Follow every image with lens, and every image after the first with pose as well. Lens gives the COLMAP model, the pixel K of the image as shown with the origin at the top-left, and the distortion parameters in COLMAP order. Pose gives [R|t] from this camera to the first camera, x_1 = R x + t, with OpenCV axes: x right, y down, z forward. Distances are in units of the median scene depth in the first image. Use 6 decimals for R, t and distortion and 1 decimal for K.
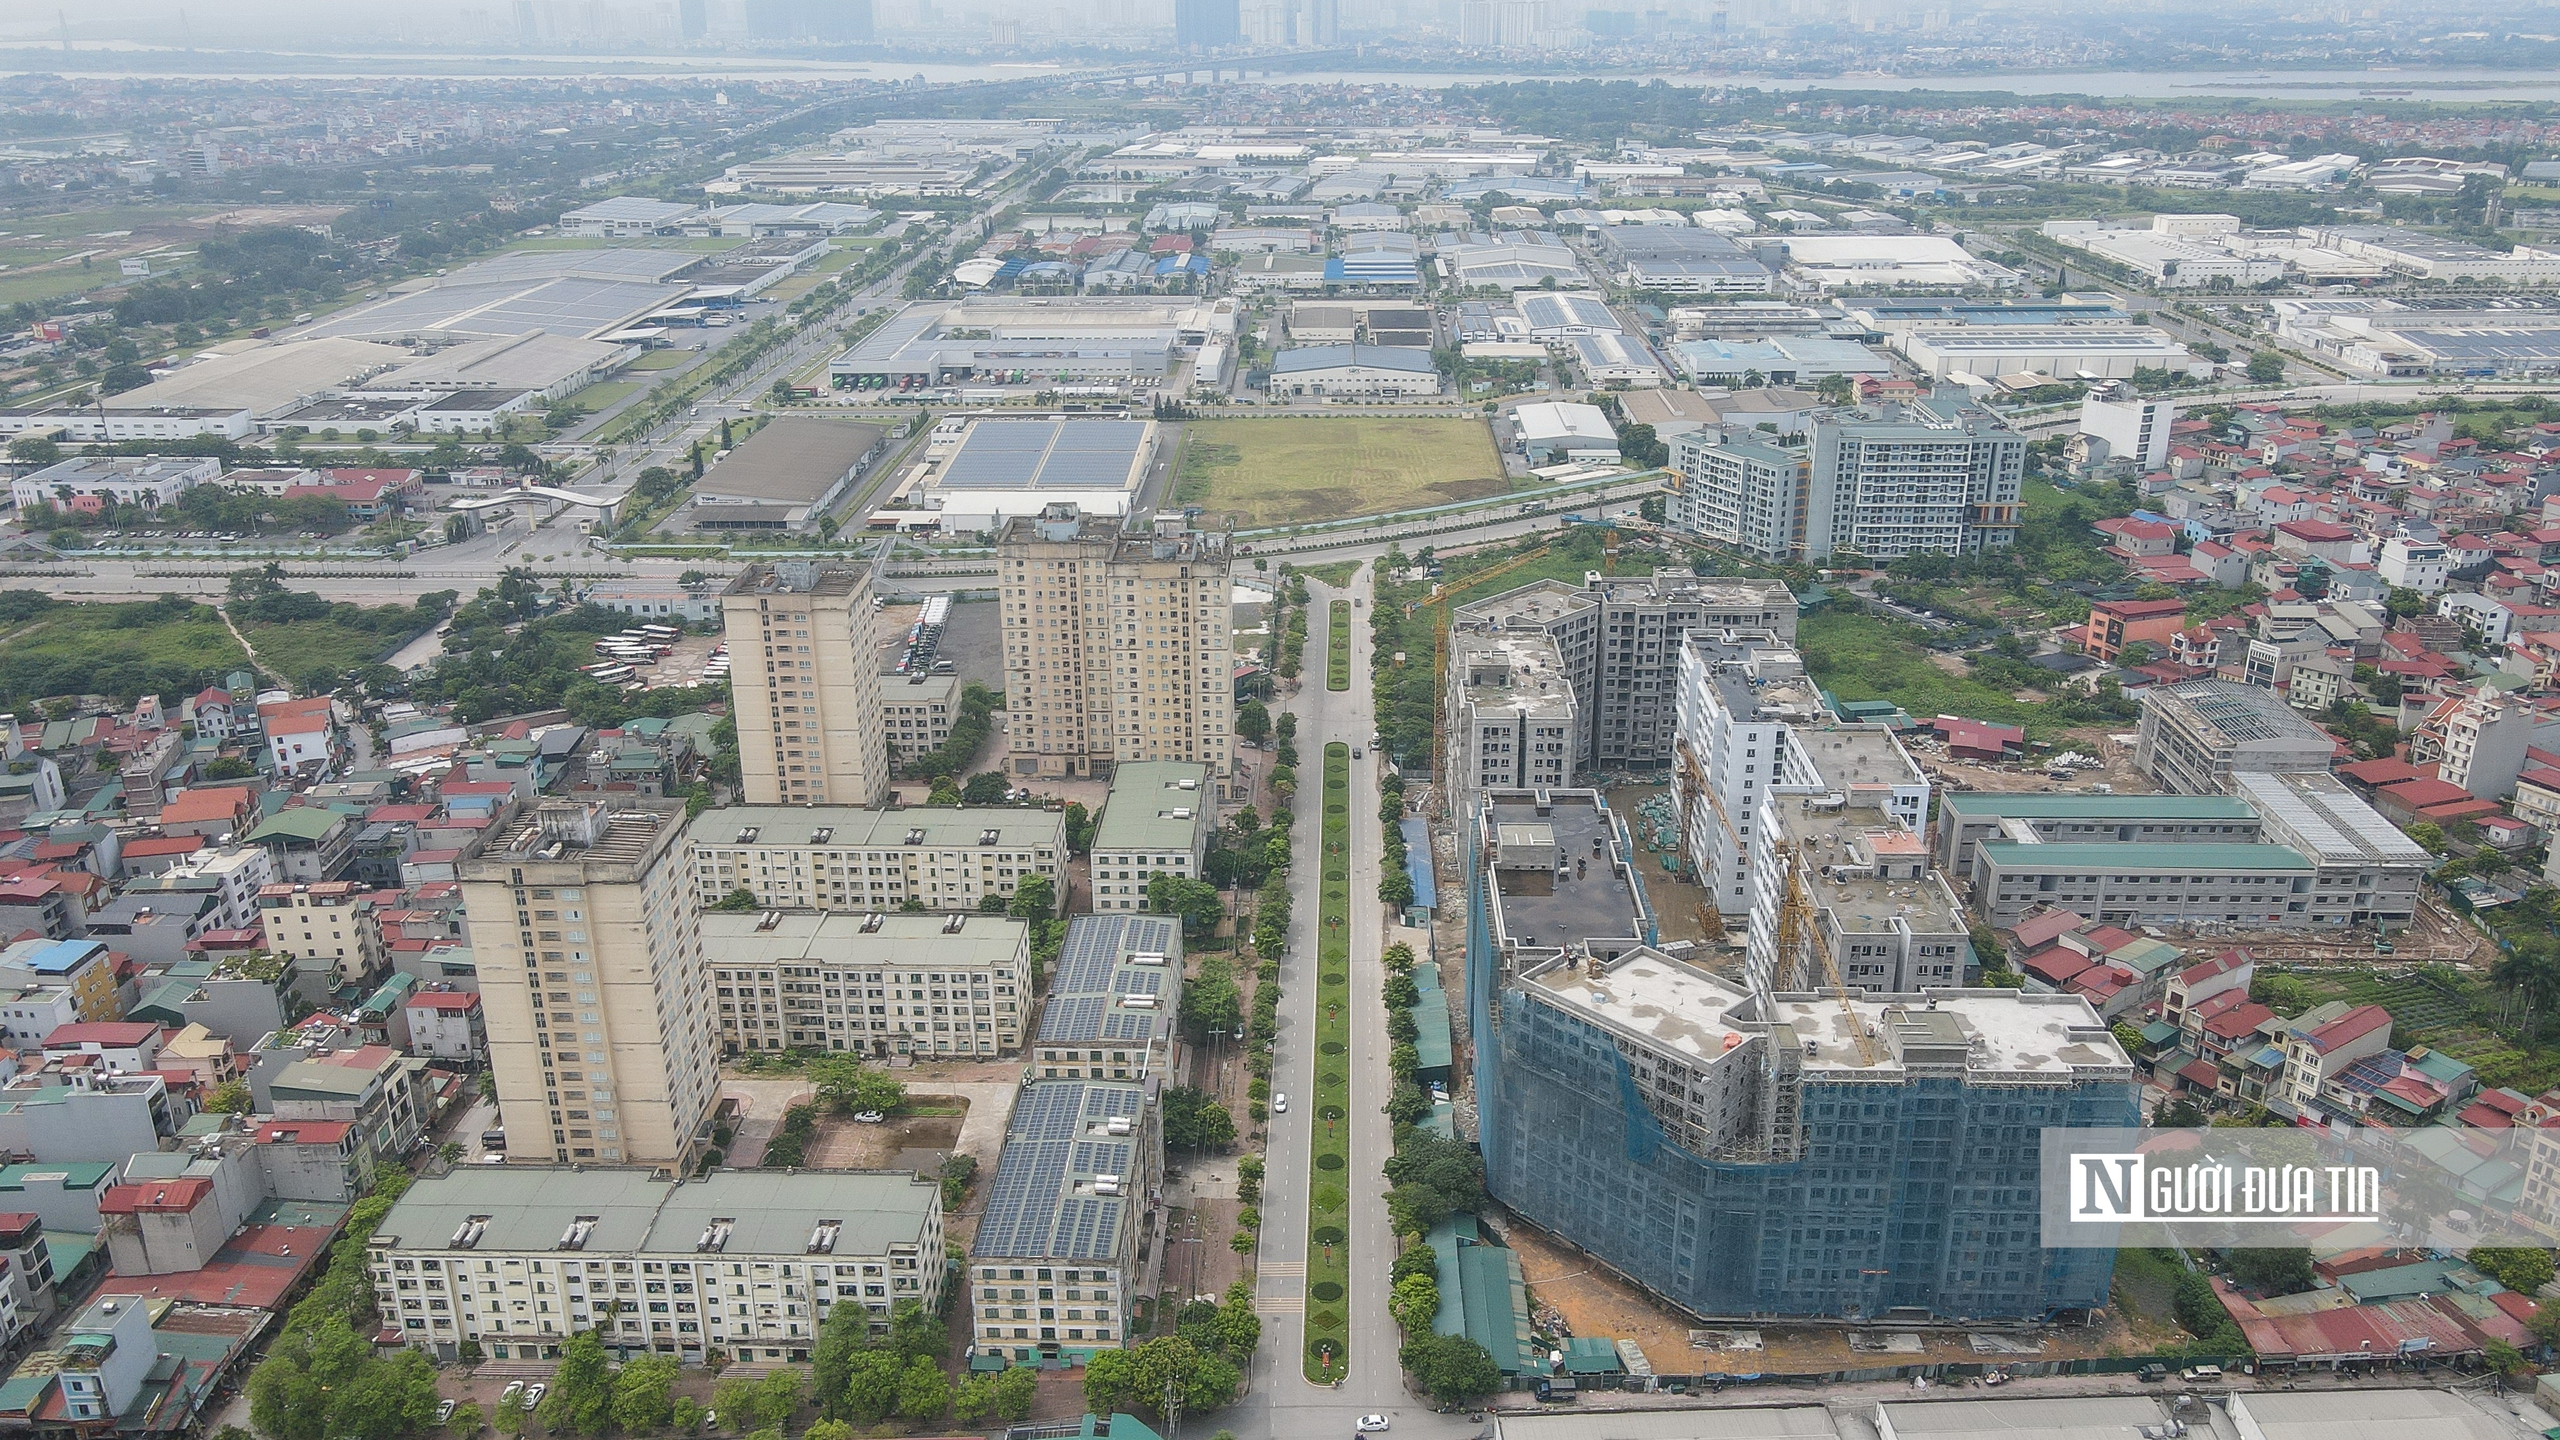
lens RADIAL K [[1889.8, 0, 1278.4], [0, 1889.8, 701.7], [0, 0, 1]] dist [-0.028639, 0.072583]
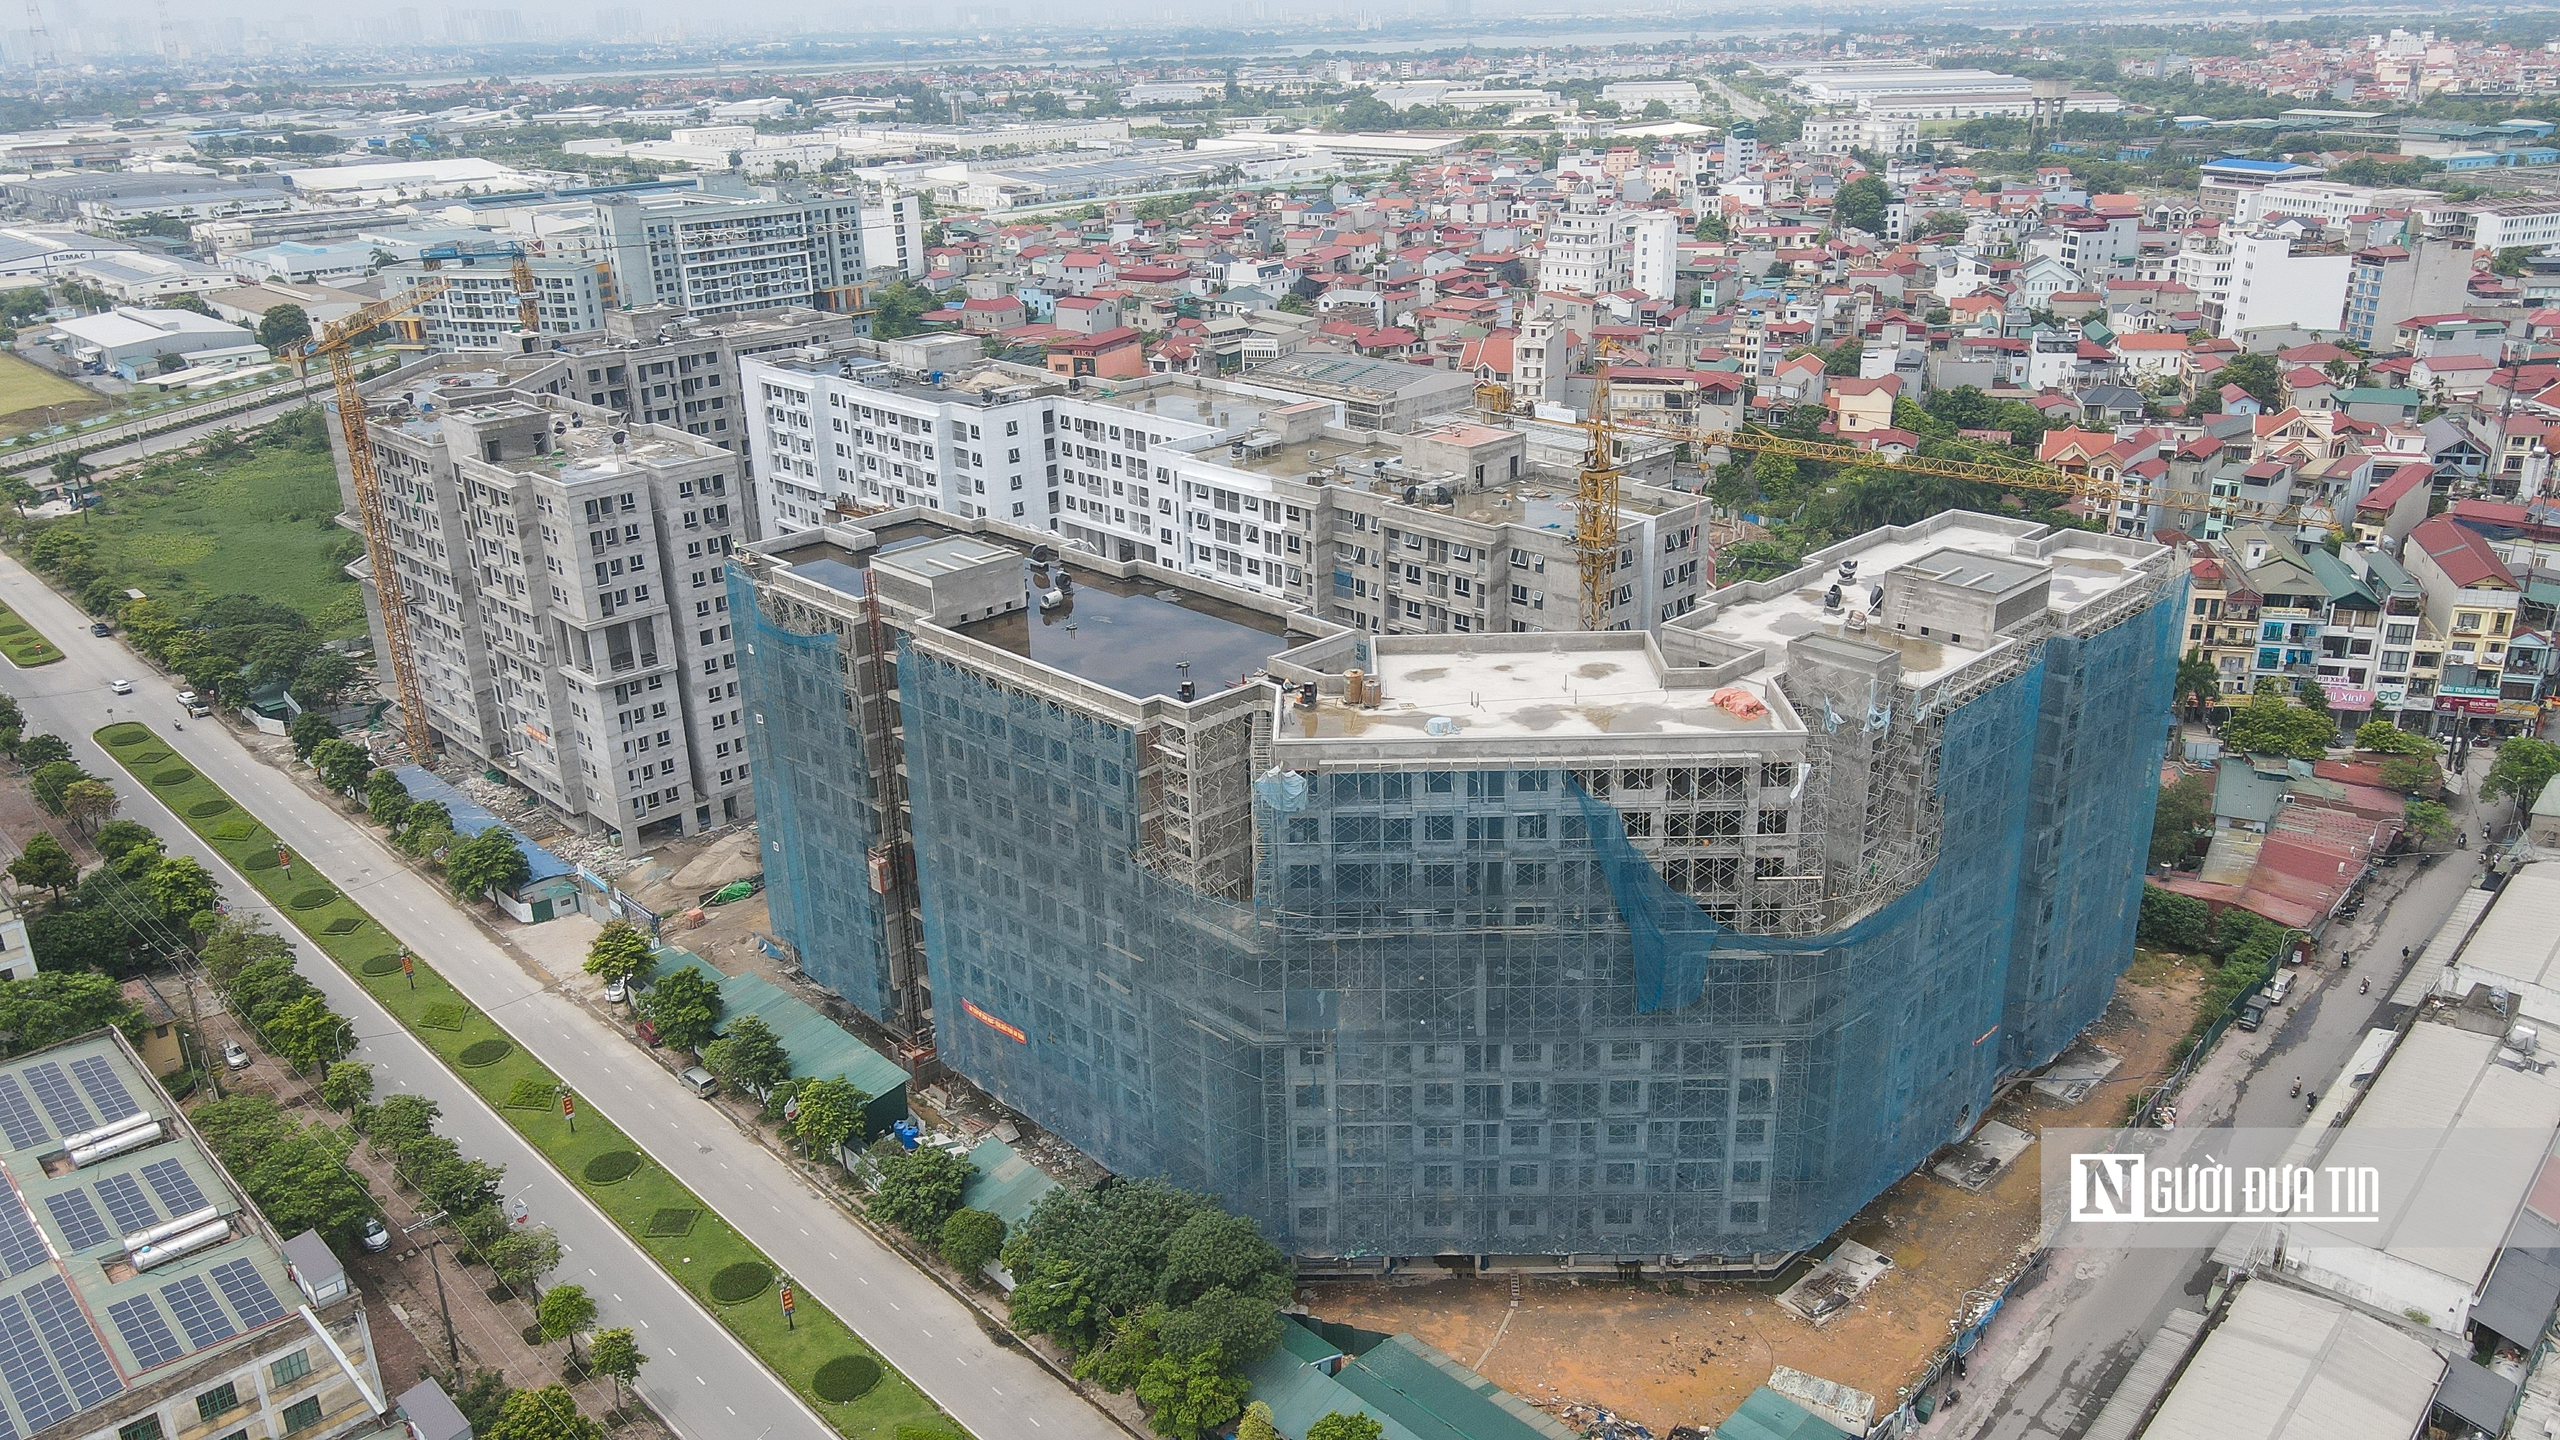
lens RADIAL K [[1889.8, 0, 1278.4], [0, 1889.8, 701.7], [0, 0, 1]] dist [-0.028639, 0.072583]
pose [[0.699800, -0.256892, 0.666548, -0.109020], [0.268903, 0.959197, 0.087363, 0.067131], [-0.661794, 0.118100, 0.740325, 0.457517]]
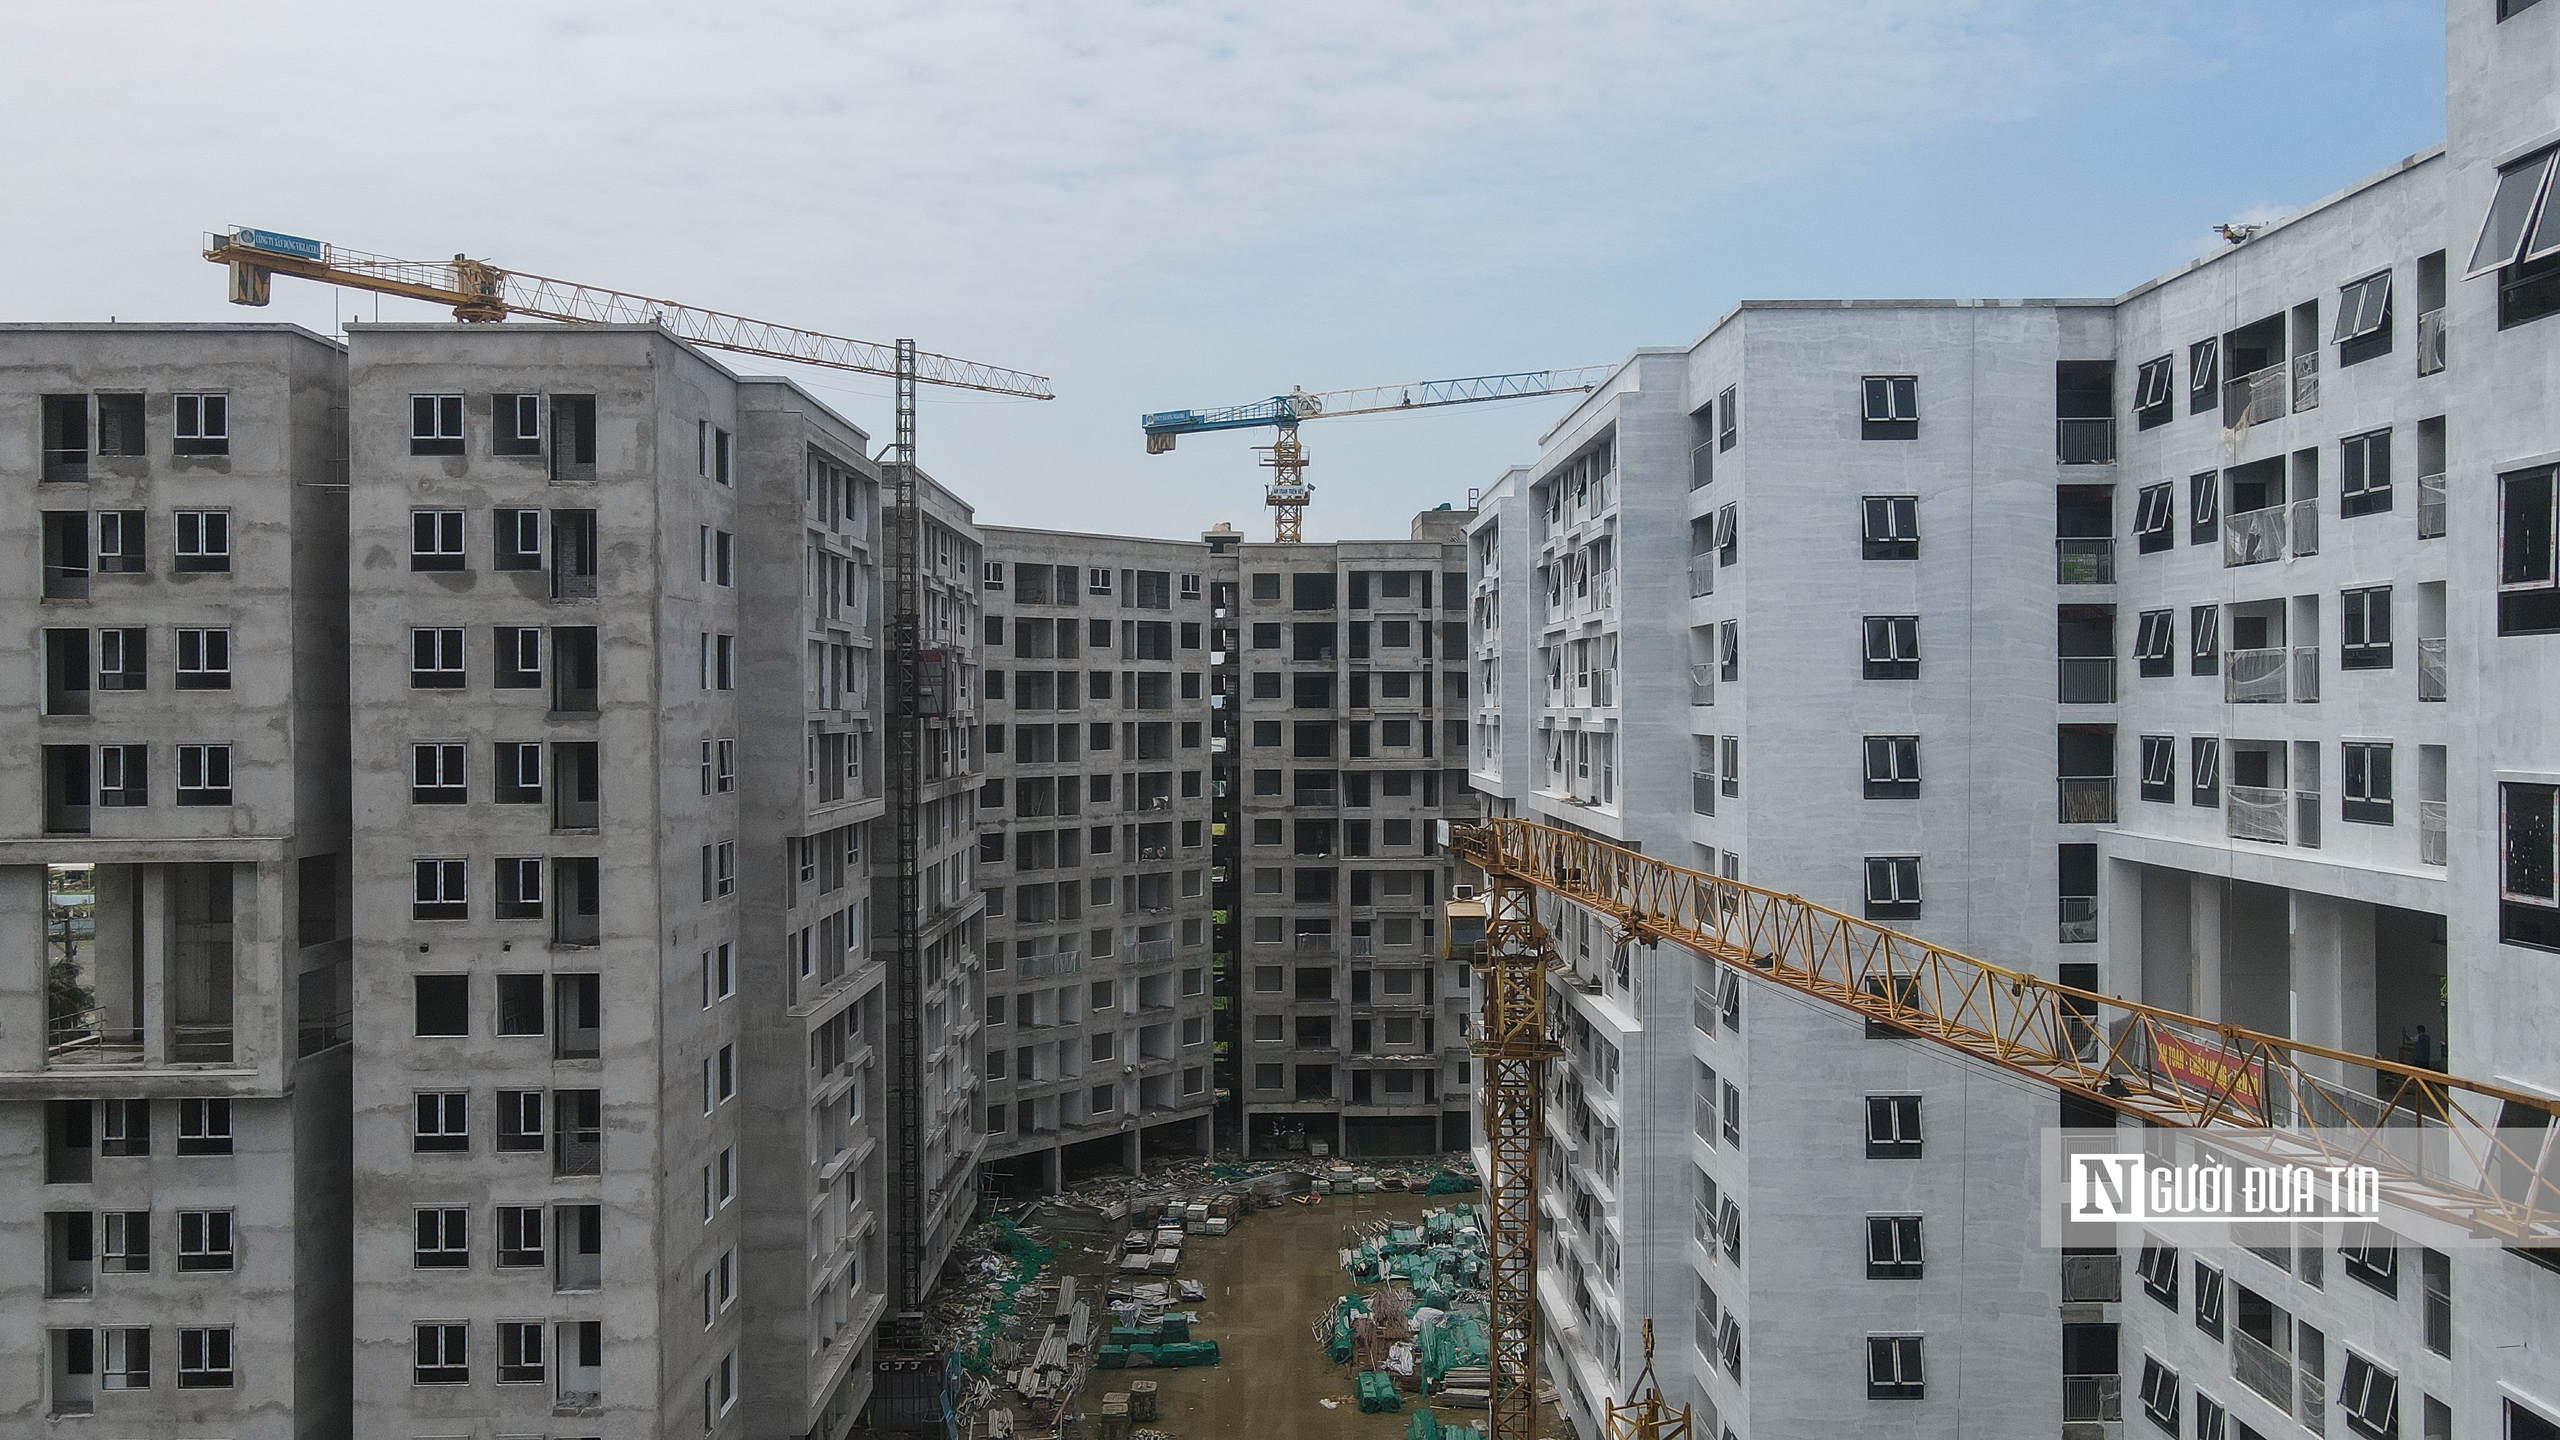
lens RADIAL K [[1889.8, 0, 1278.4], [0, 1889.8, 701.7], [0, 0, 1]] dist [-0.028639, 0.072583]
pose [[0.998858, 0.004307, 0.047582, 0.181550], [0.012833, 0.935146, -0.354031, 0.081489], [-0.046021, 0.354237, 0.934022, 0.802487]]
